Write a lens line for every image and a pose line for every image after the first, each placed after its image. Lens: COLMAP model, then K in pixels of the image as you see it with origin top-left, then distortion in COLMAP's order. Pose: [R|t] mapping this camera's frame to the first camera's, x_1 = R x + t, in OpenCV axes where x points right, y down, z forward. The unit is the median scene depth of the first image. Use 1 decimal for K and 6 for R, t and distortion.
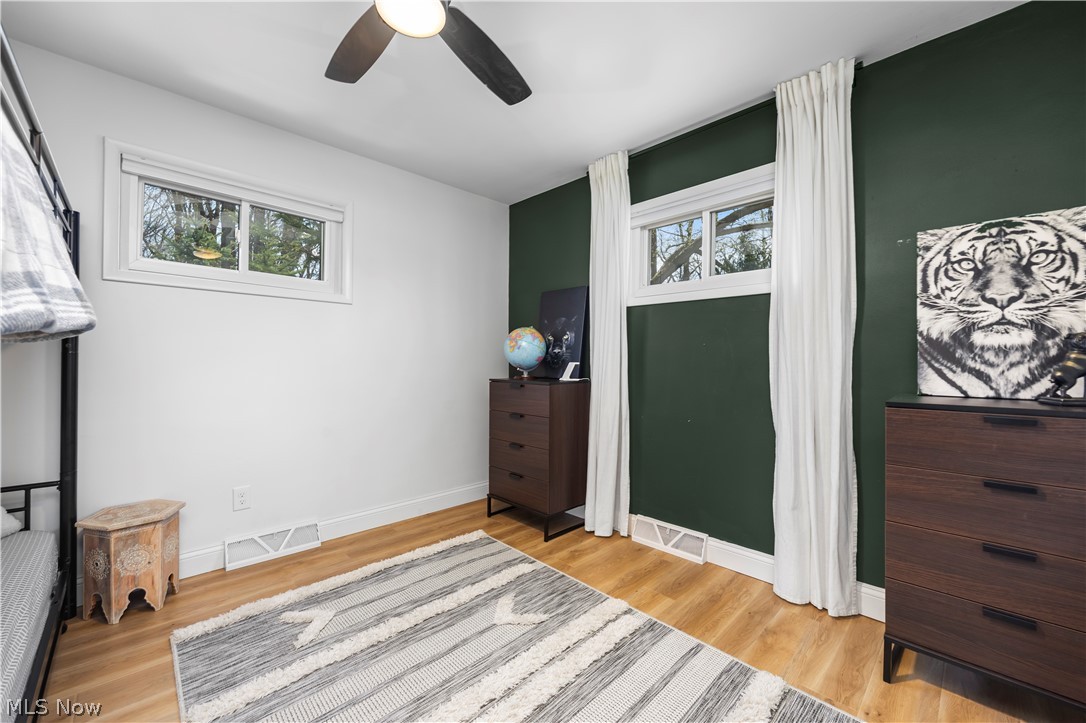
lens RADIAL K [[439.5, 0, 548.0], [0, 439.5, 367.1], [0, 0, 1]] dist [-0.002409, 0.000096]
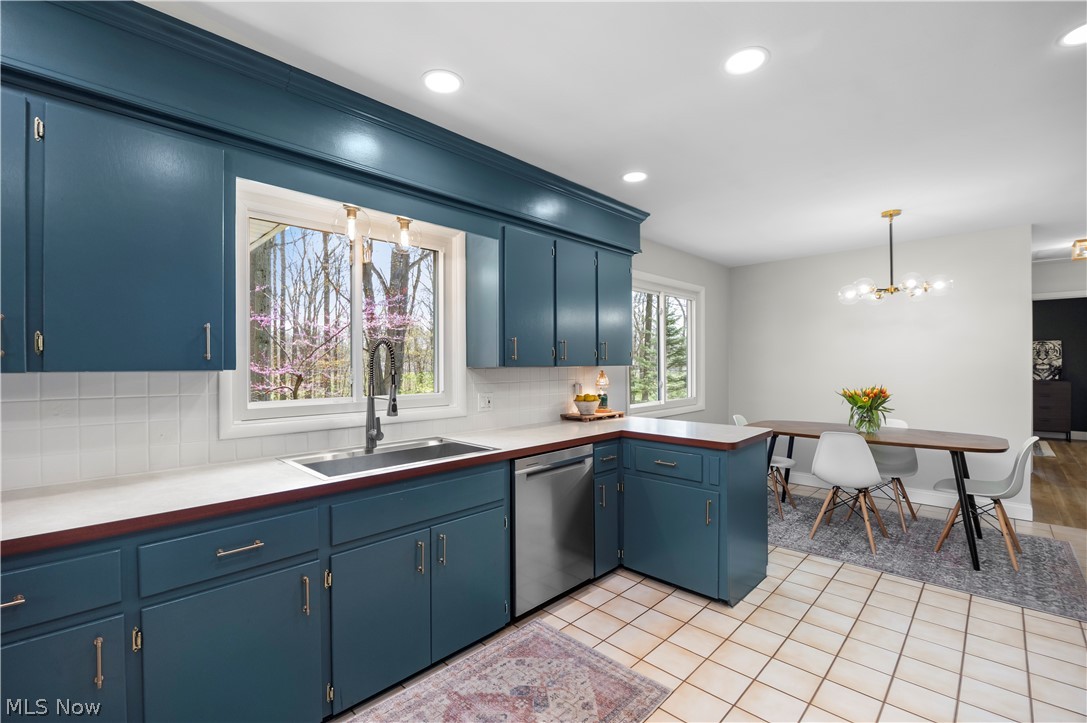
lens RADIAL K [[473.6, 0, 536.4], [0, 473.6, 370.3], [0, 0, 1]] dist [-0.025169, 0.000255]
pose [[0.999958, -0.006821, 0.006107, -4.474456], [0.006728, 0.999864, 0.015088, -0.142263], [-0.006209, -0.015046, 0.999868, -3.936666]]
